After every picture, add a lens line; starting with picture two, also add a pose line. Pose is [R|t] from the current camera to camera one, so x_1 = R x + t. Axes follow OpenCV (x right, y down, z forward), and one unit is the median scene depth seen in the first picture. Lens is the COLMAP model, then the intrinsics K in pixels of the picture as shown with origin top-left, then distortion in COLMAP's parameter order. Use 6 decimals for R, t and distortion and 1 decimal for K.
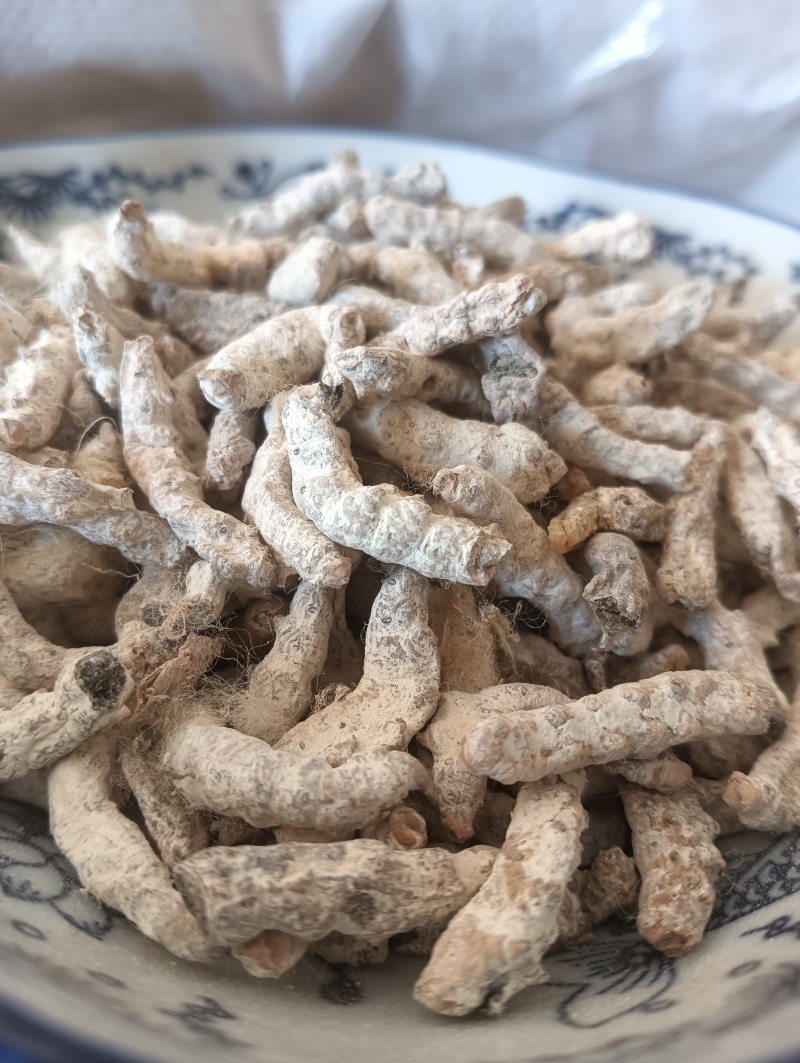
lens RADIAL K [[894.5, 0, 396.6], [0, 894.5, 527.7], [0, 0, 1]] dist [0.080959, -0.325145]
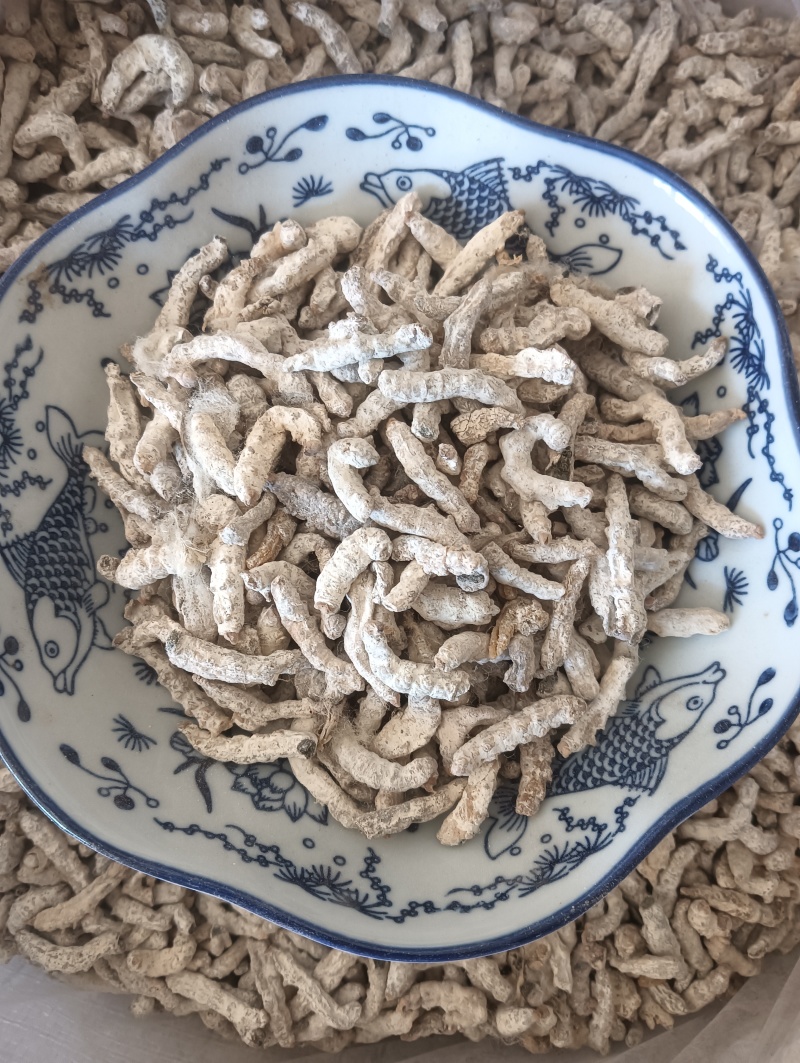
lens RADIAL K [[869.0, 0, 399.4], [0, 869.0, 526.7], [0, 0, 1]] dist [0.109866, -0.287361]
pose [[0.996625, -0.063635, -0.051857, 0.089596], [0.081755, 0.712482, 0.696911, -1.805588], [-0.007401, -0.698799, 0.715280, -0.300643]]
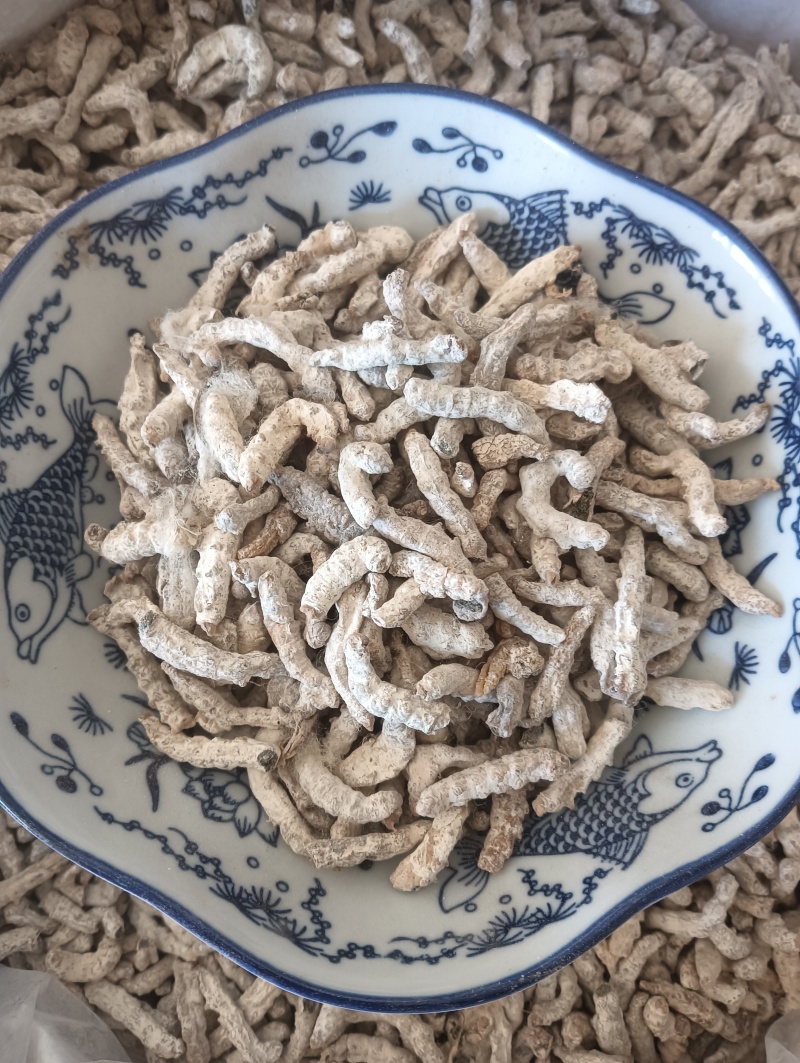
lens RADIAL K [[869.0, 0, 399.4], [0, 869.0, 526.7], [0, 0, 1]] dist [0.109866, -0.287361]
pose [[0.993514, 0.091044, -0.068126, 0.107802], [-0.024777, 0.758051, 0.651724, -1.661367], [0.110979, -0.645809, 0.755390, -0.285208]]
